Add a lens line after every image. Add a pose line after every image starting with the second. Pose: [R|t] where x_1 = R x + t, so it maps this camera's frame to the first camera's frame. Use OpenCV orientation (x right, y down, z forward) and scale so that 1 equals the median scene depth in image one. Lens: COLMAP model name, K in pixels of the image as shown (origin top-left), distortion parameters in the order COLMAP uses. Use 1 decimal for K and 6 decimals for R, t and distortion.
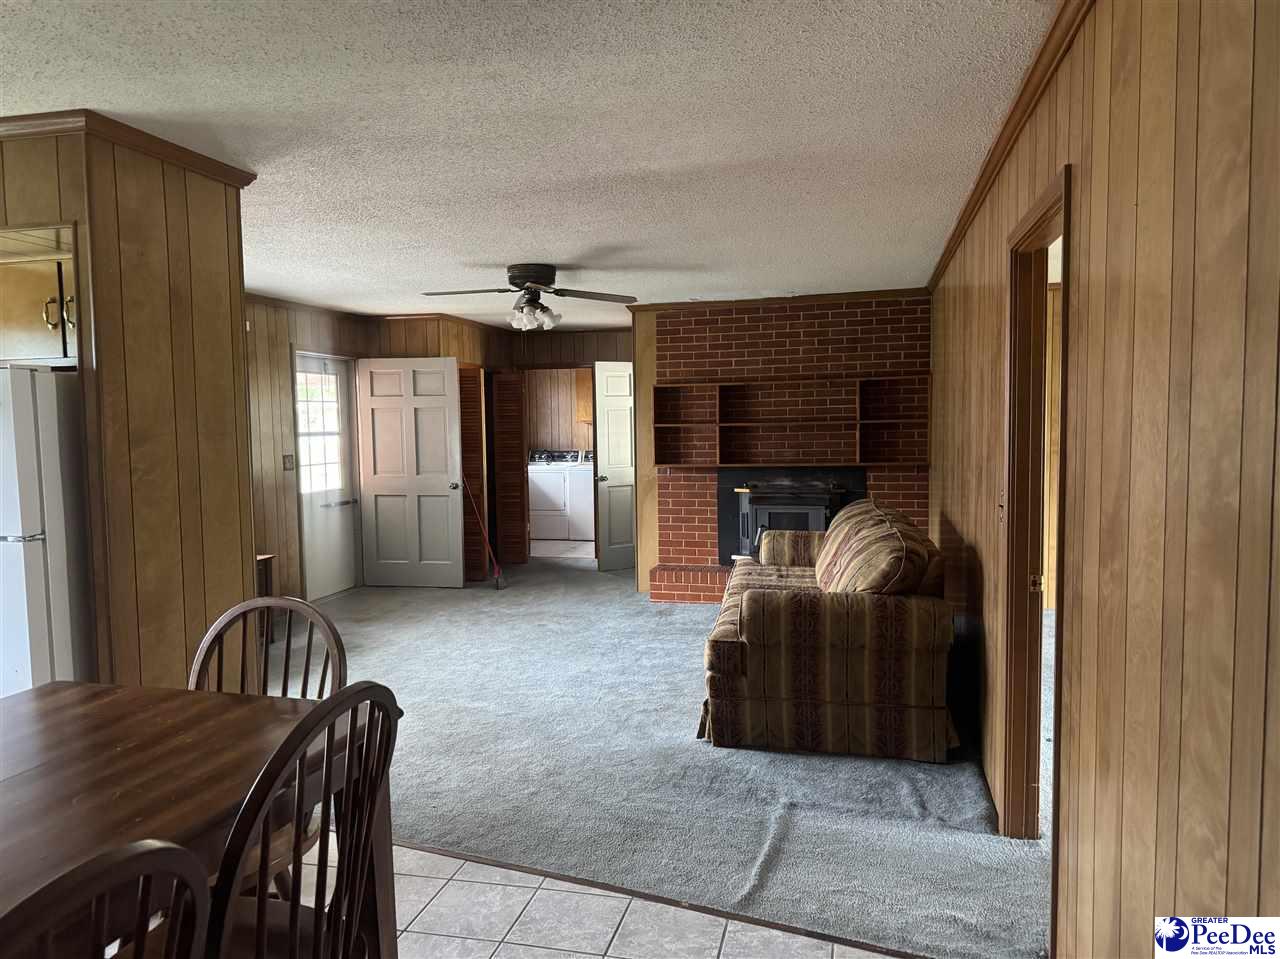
lens RADIAL K [[900.7, 0, 646.7], [0, 900.7, 474.5], [0, 0, 1]] dist [0.050305, -0.051785]
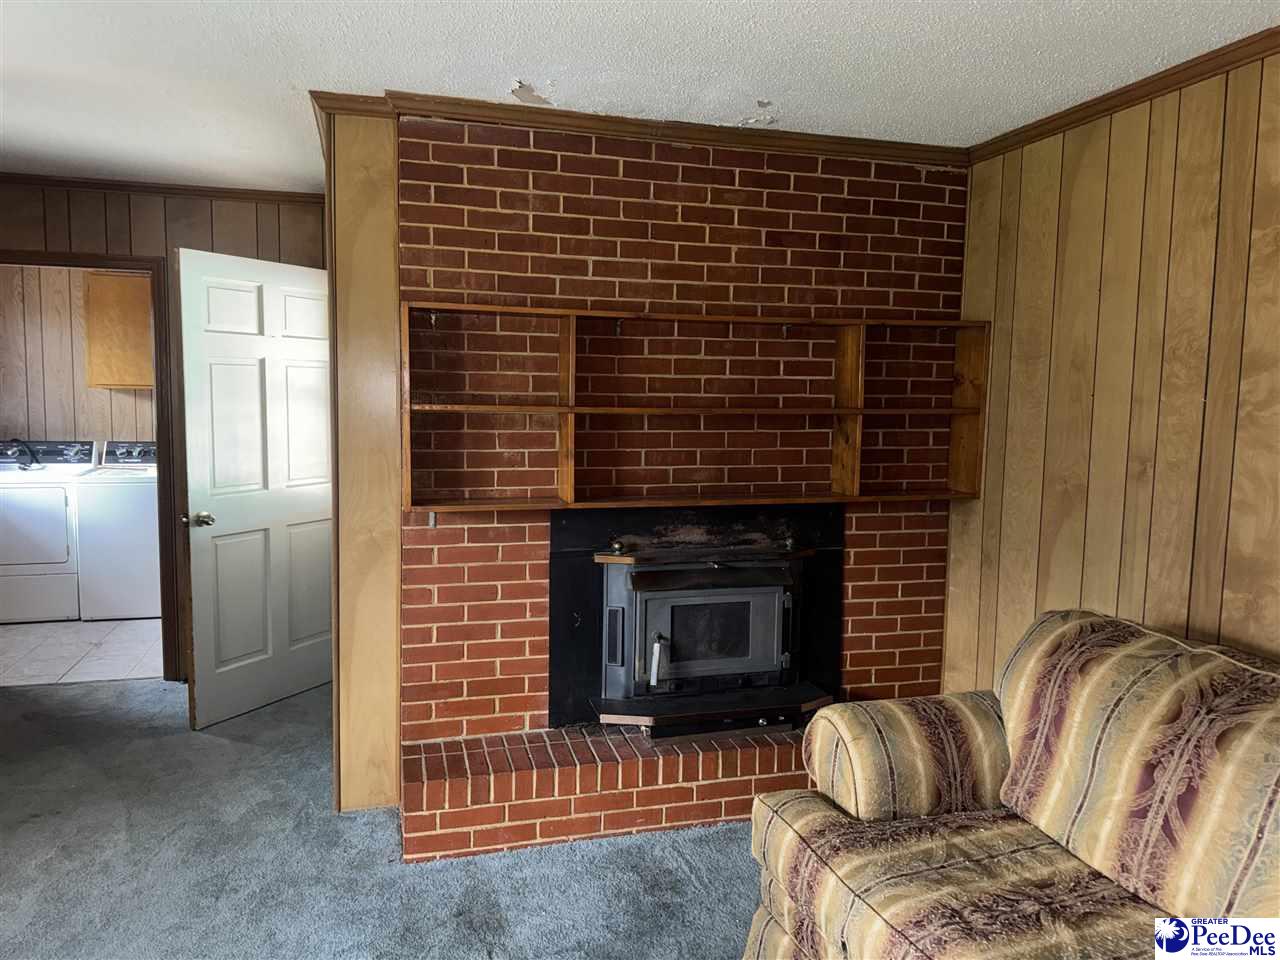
lens RADIAL K [[900.7, 0, 646.7], [0, 900.7, 475.0], [0, 0, 1]] dist [0.050305, -0.051785]
pose [[0.866004, -0.014299, 0.499832, -0.097590], [-0.001314, 0.999523, 0.030871, -0.036912], [-0.500034, -0.027391, 0.865572, 0.605463]]
